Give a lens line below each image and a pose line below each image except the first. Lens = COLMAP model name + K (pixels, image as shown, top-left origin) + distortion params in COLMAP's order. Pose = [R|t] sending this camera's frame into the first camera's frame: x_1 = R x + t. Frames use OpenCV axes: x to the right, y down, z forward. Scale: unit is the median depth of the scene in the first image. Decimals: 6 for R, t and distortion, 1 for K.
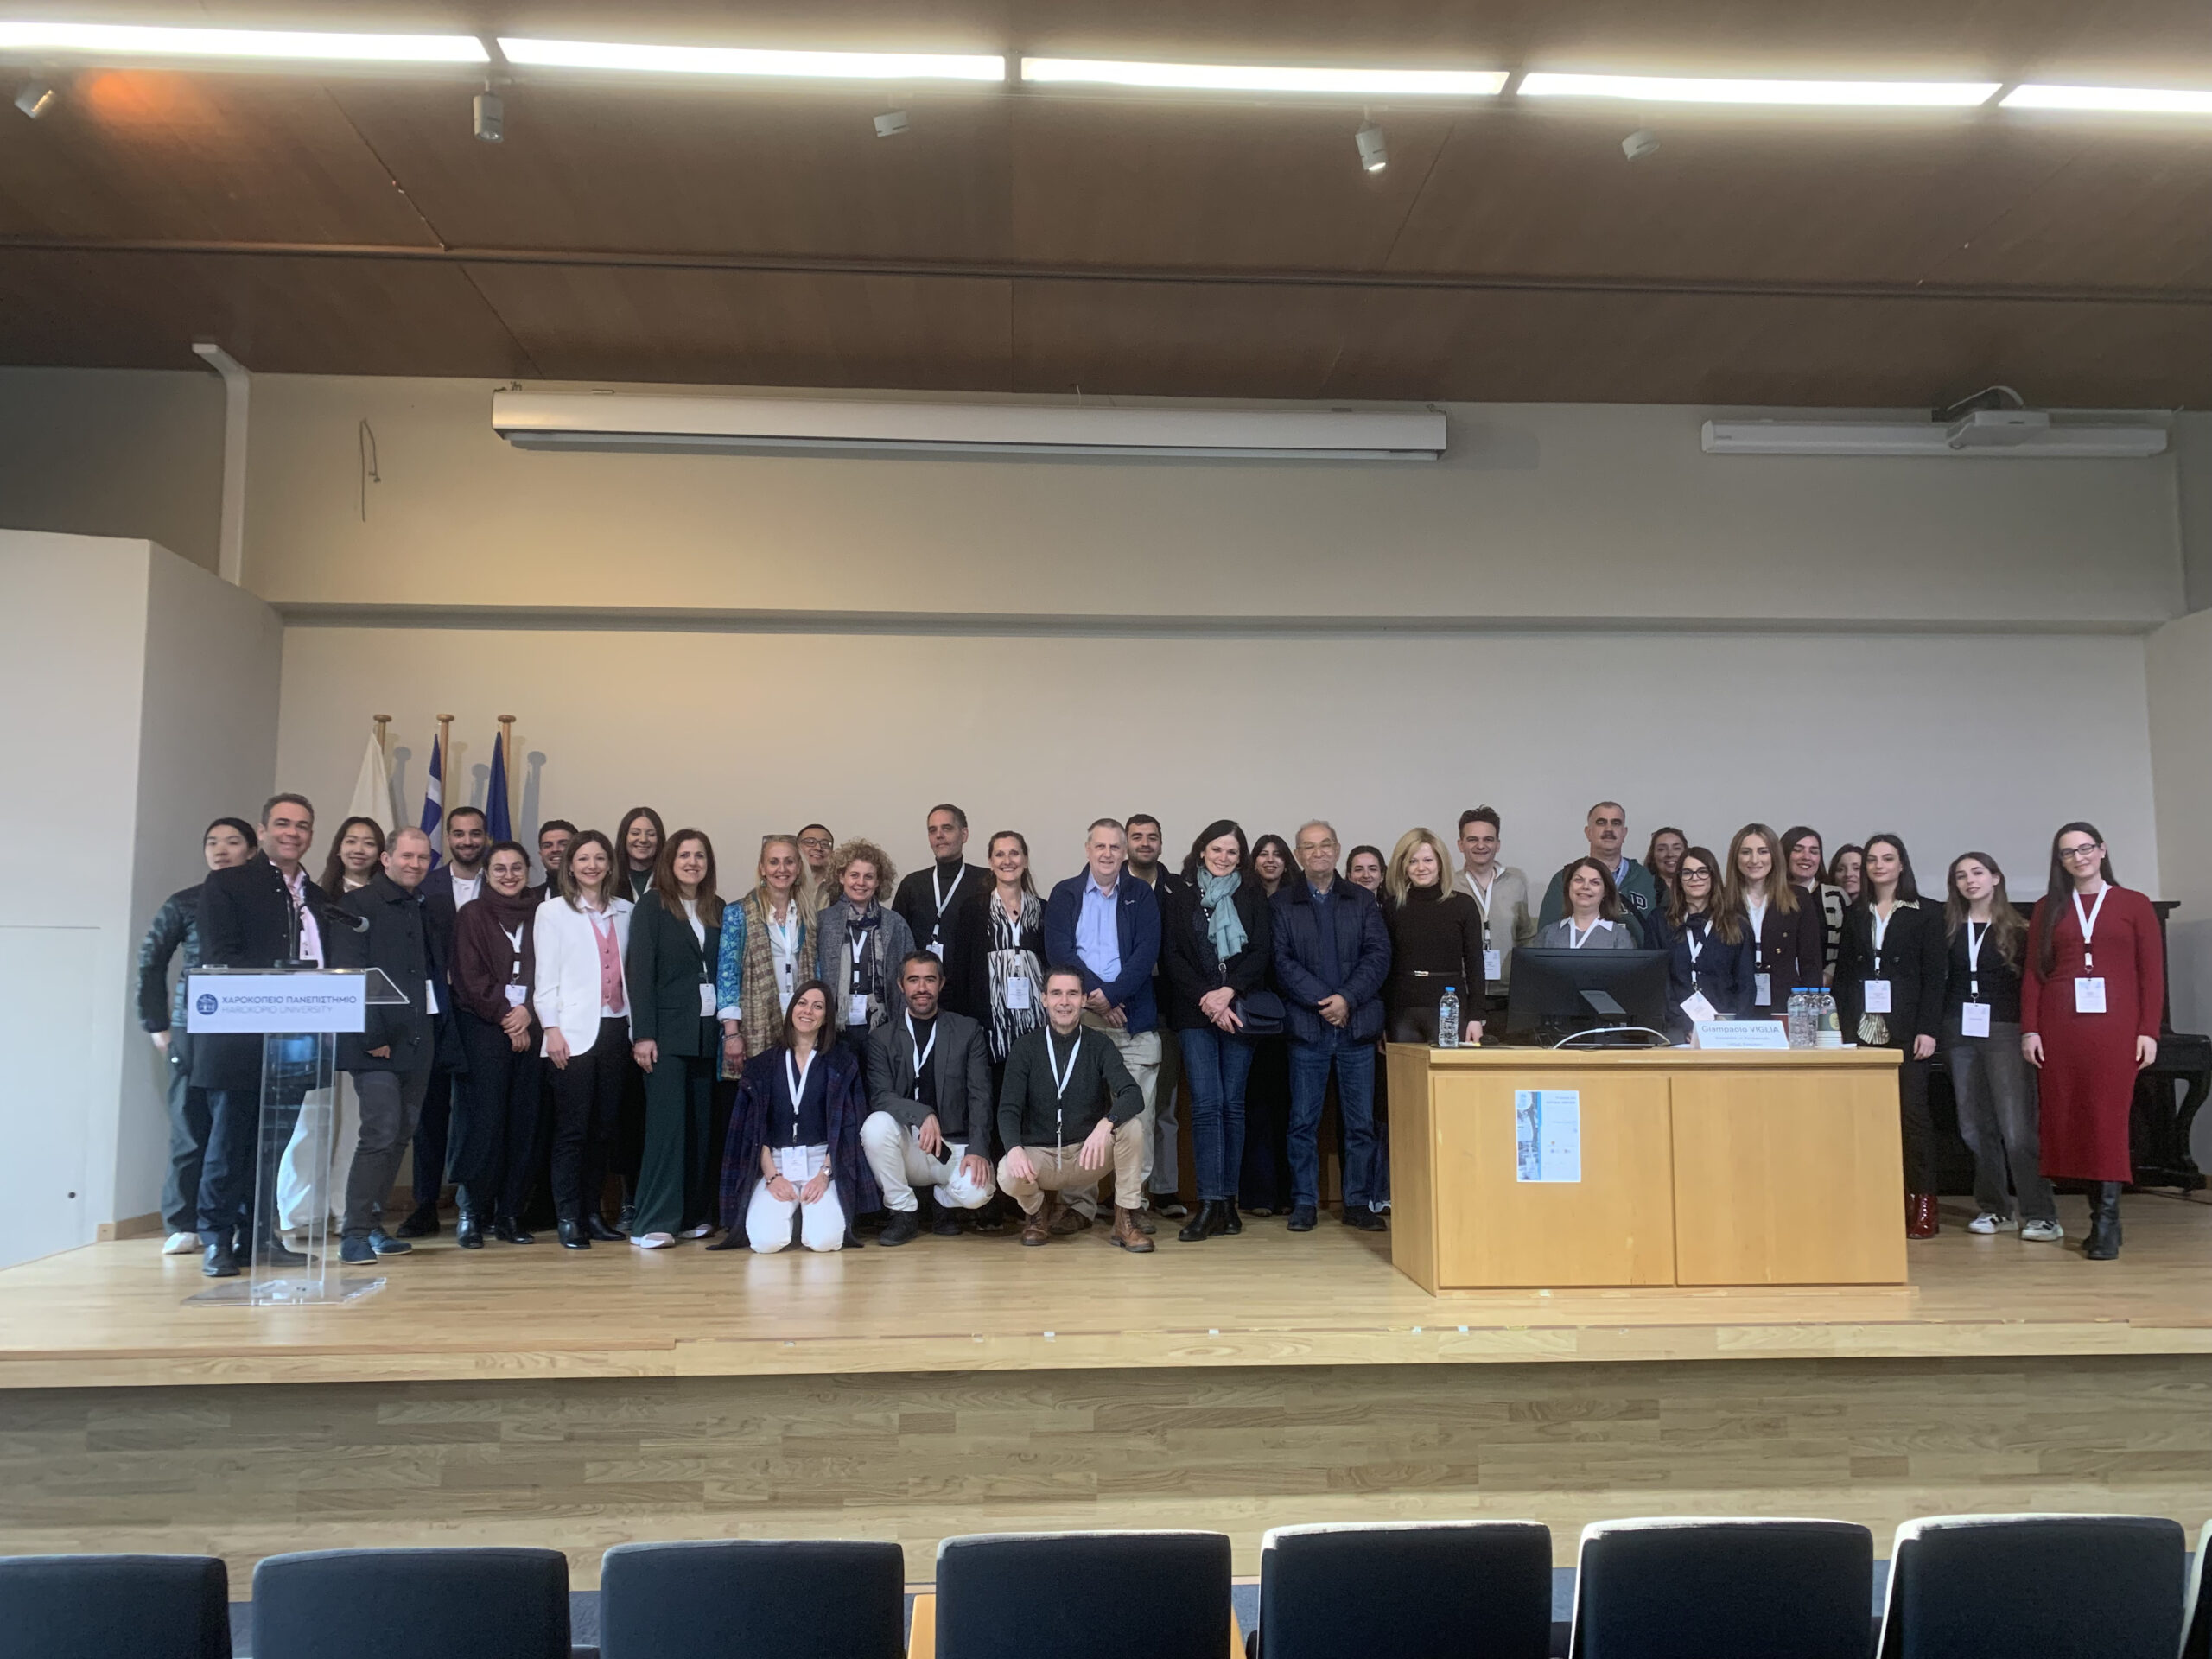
lens RADIAL K [[1686.4, 0, 1106.2], [0, 1686.4, 821.7], [0, 0, 1]] dist [0.005924, 0.012751]
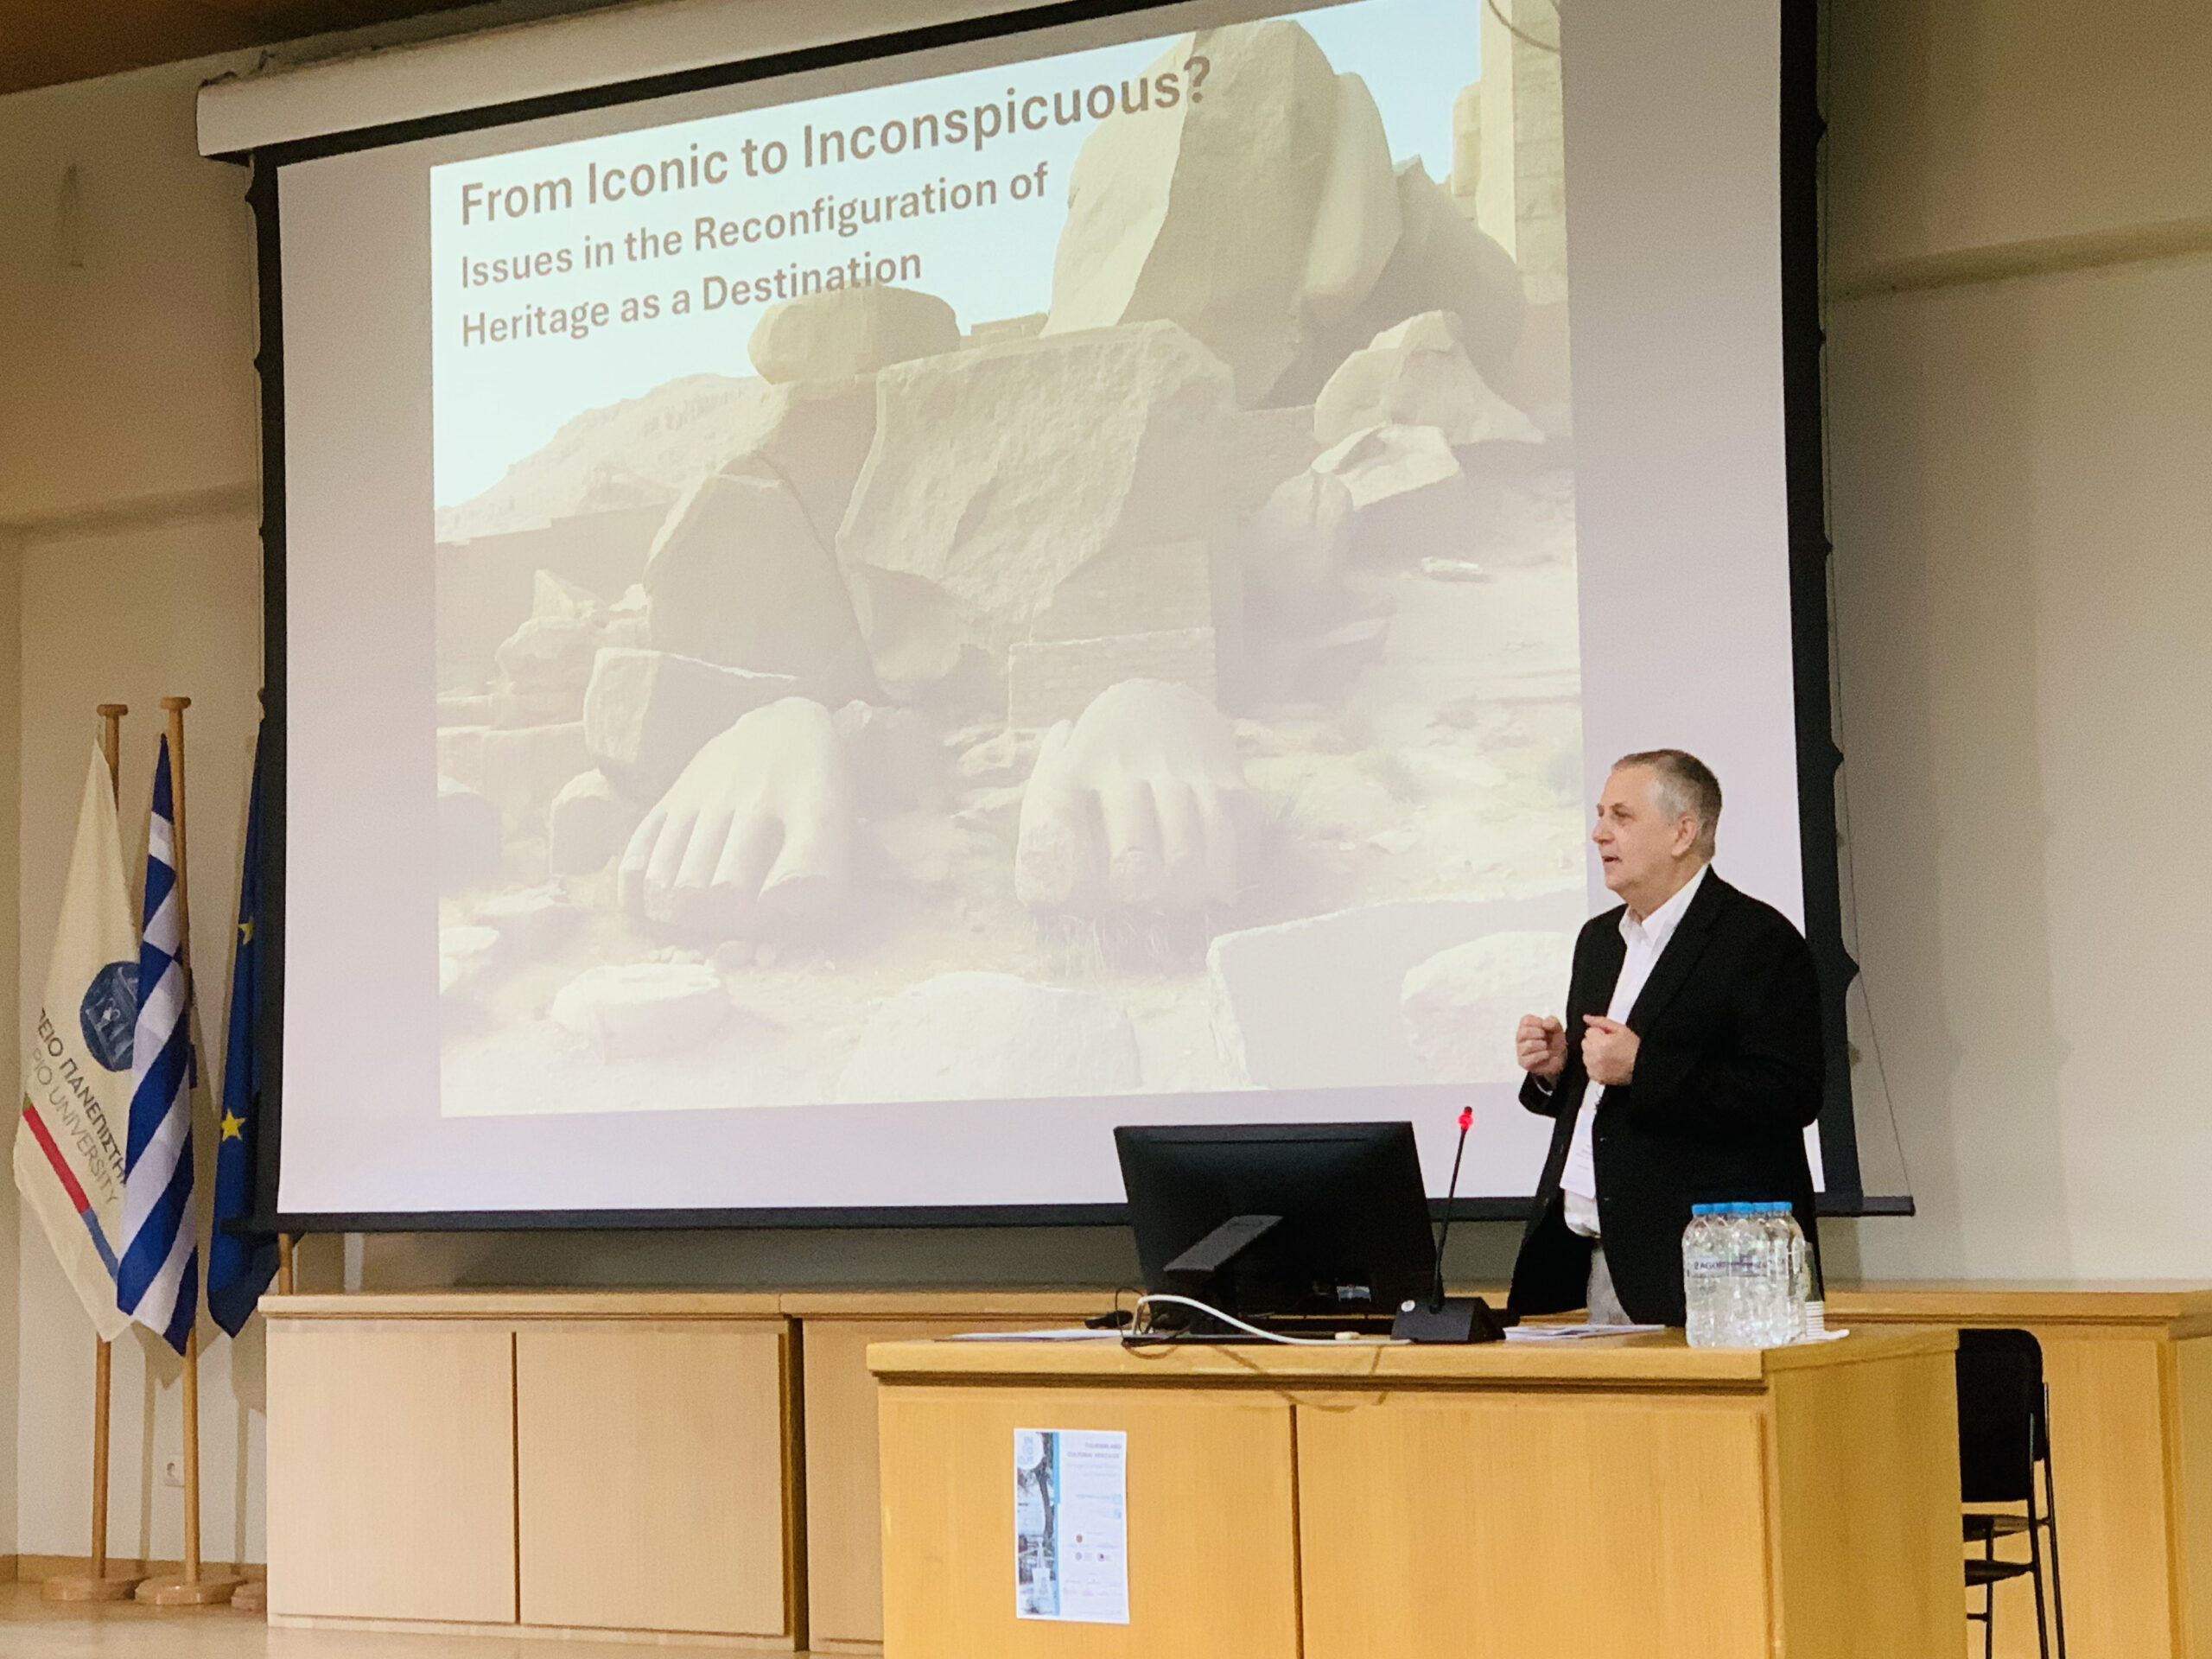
lens RADIAL K [[4756.9, 0, 962.8], [0, 4756.9, 739.6], [0, 0, 1]] dist [0.059089, 0.000000]
pose [[0.787773, -0.069082, -0.612079, 1.159930], [0.083811, 0.996471, -0.004597, -0.034267], [0.610237, -0.047677, 0.790783, -0.081827]]
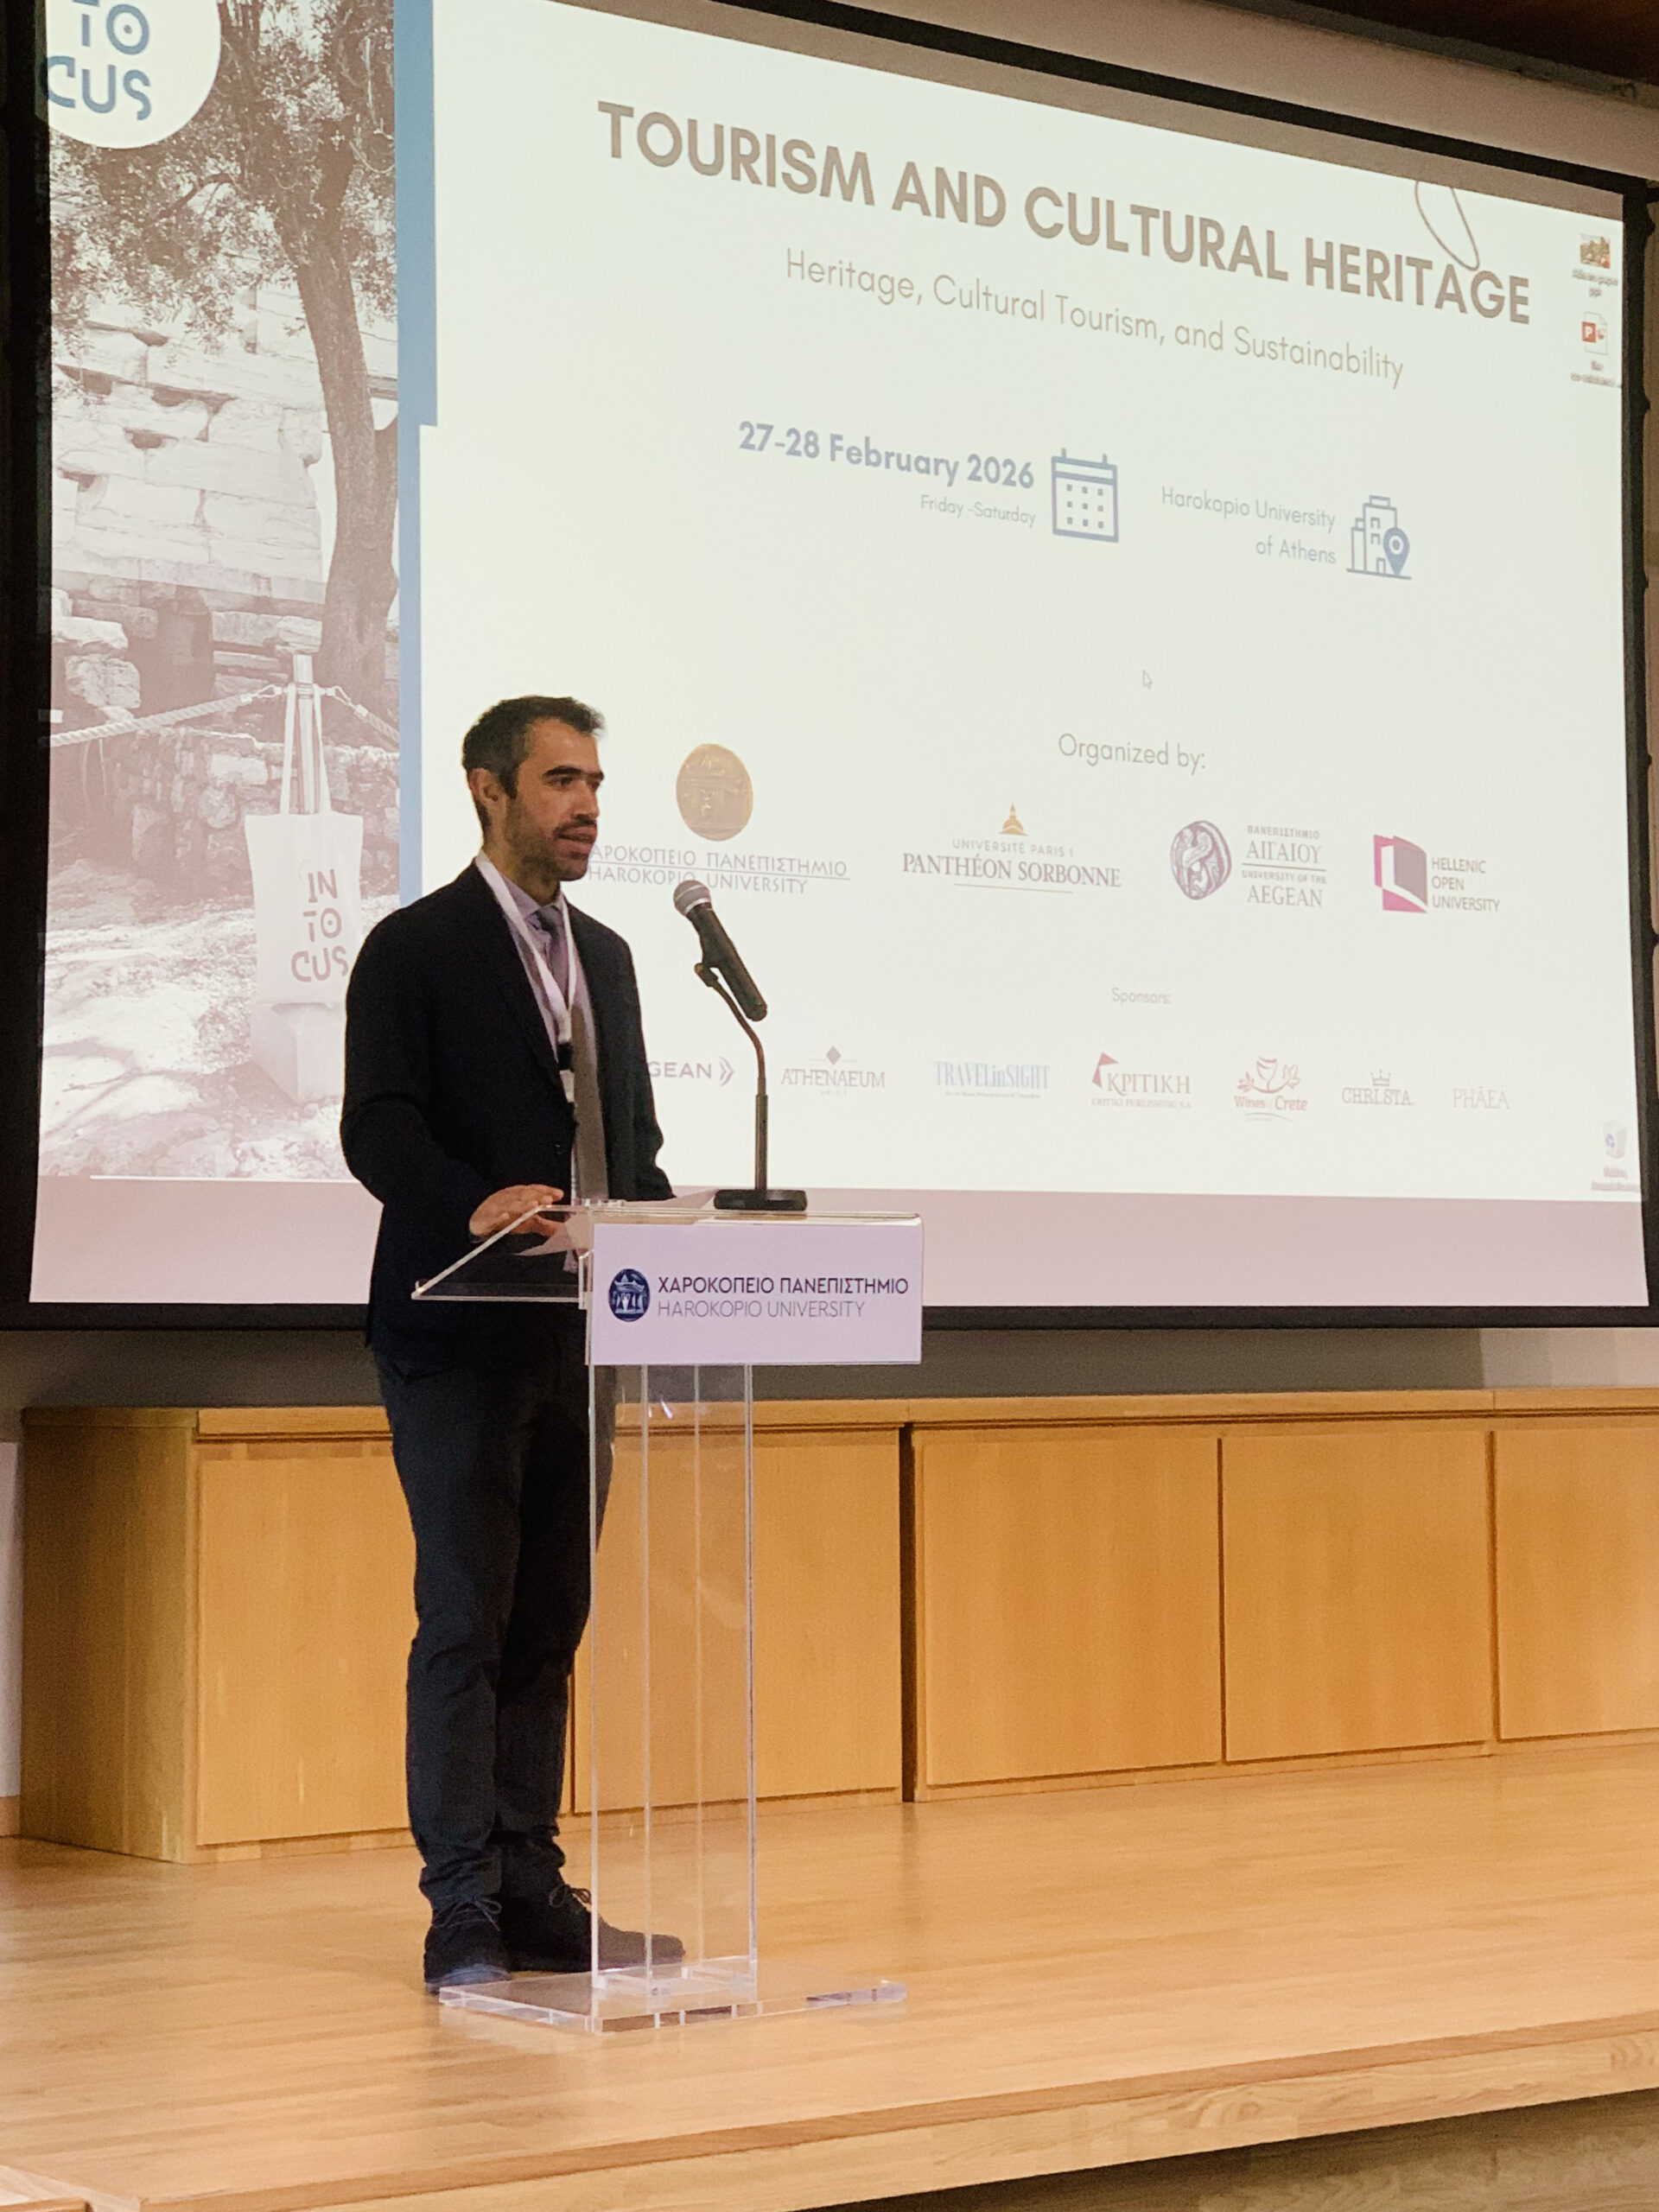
lens RADIAL K [[4367.6, 0, 876.4], [0, 4367.6, 1054.8], [0, 0, 1]] dist [0.074236, 0.000000]
pose [[0.839629, 0.032130, 0.542210, -1.113139], [-0.047079, 0.998797, 0.013717, 0.035543], [-0.541117, -0.037044, 0.840131, 0.098525]]
